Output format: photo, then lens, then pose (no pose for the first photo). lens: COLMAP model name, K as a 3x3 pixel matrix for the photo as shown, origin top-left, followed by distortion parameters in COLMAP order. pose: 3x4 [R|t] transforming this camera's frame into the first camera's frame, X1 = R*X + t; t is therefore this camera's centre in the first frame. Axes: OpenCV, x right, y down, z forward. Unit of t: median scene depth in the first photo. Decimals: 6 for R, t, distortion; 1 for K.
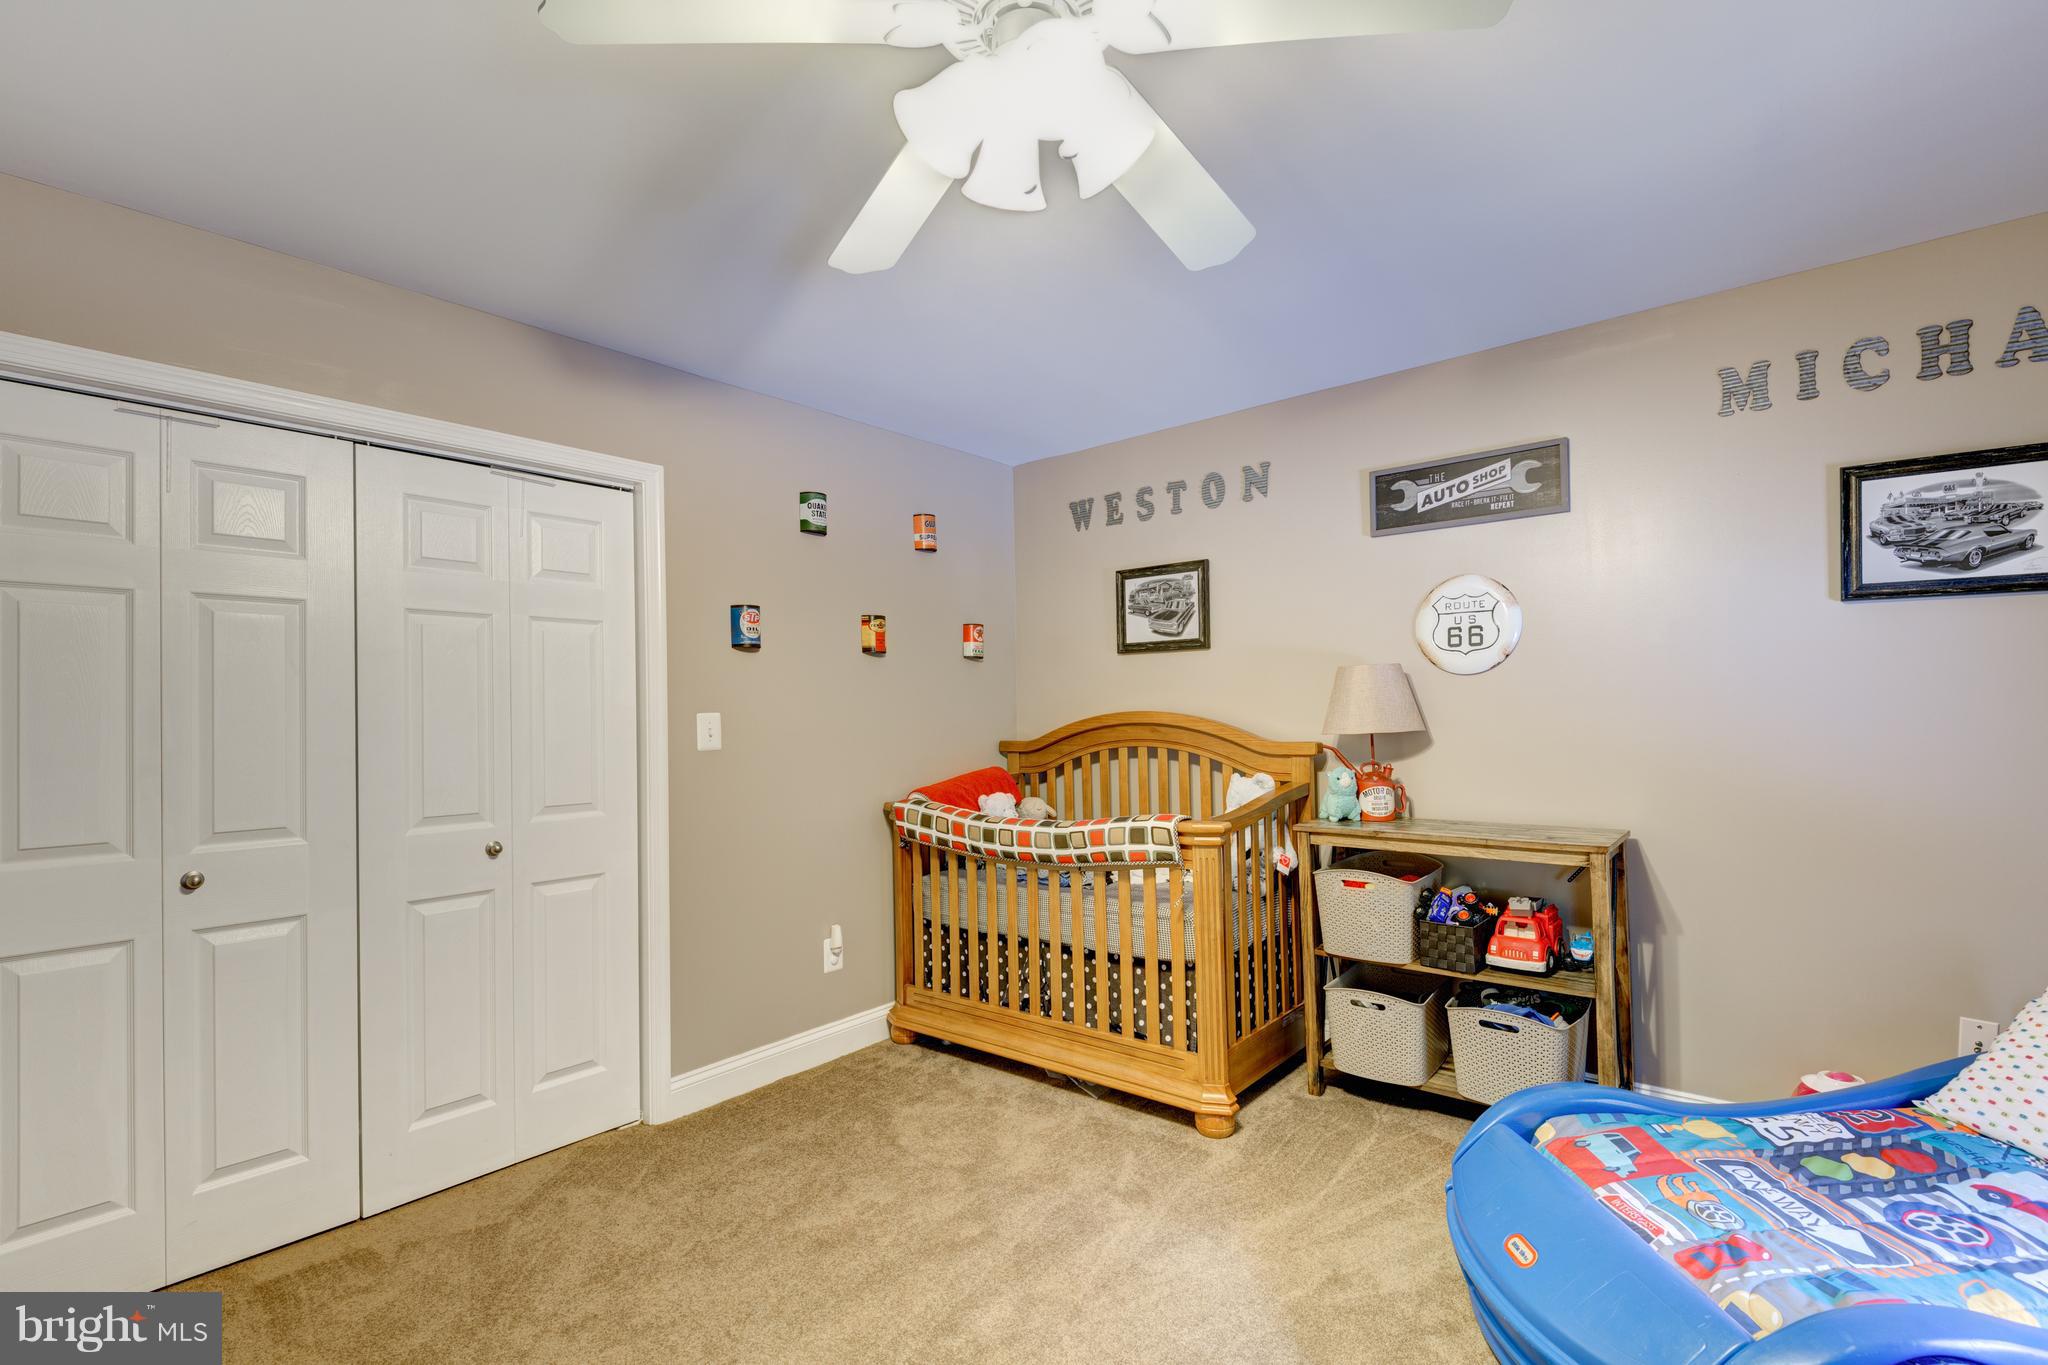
lens RADIAL K [[946.3, 0, 1054.0], [0, 946.3, 702.3], [0, 0, 1]] dist [0.051787, -0.037075]
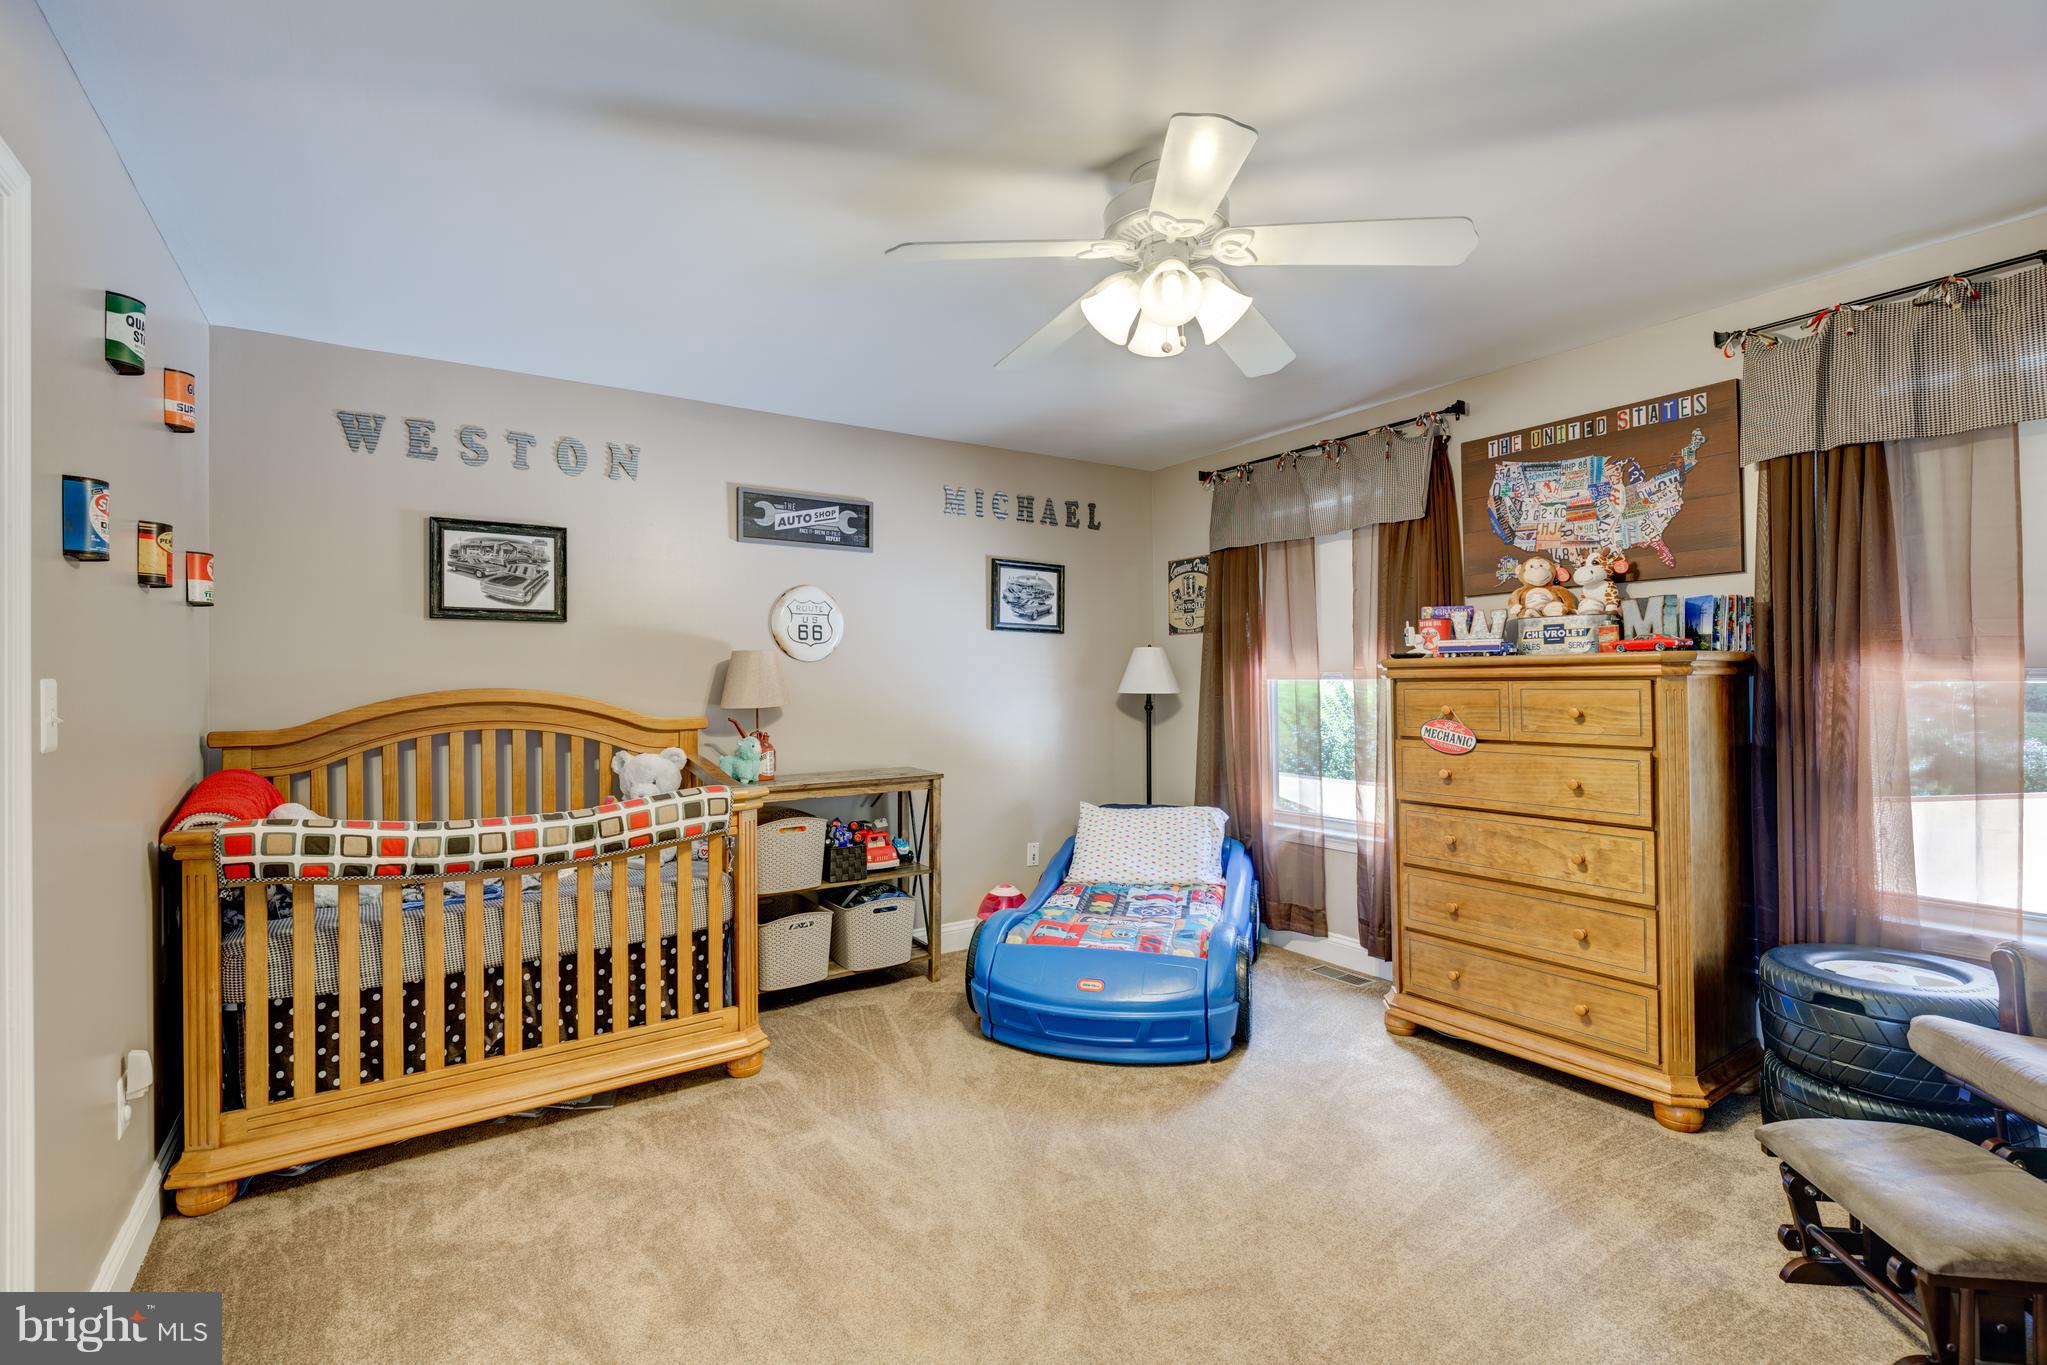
lens RADIAL K [[911.1, 0, 1022.5], [0, 911.1, 680.8], [0, 0, 1]] dist [0.029733, -0.020426]
pose [[0.291071, 0.019494, 0.956503, -0.652109], [-0.003559, 0.999808, -0.019294, 0.019416], [-0.956695, 0.002212, 0.291084, 0.340929]]
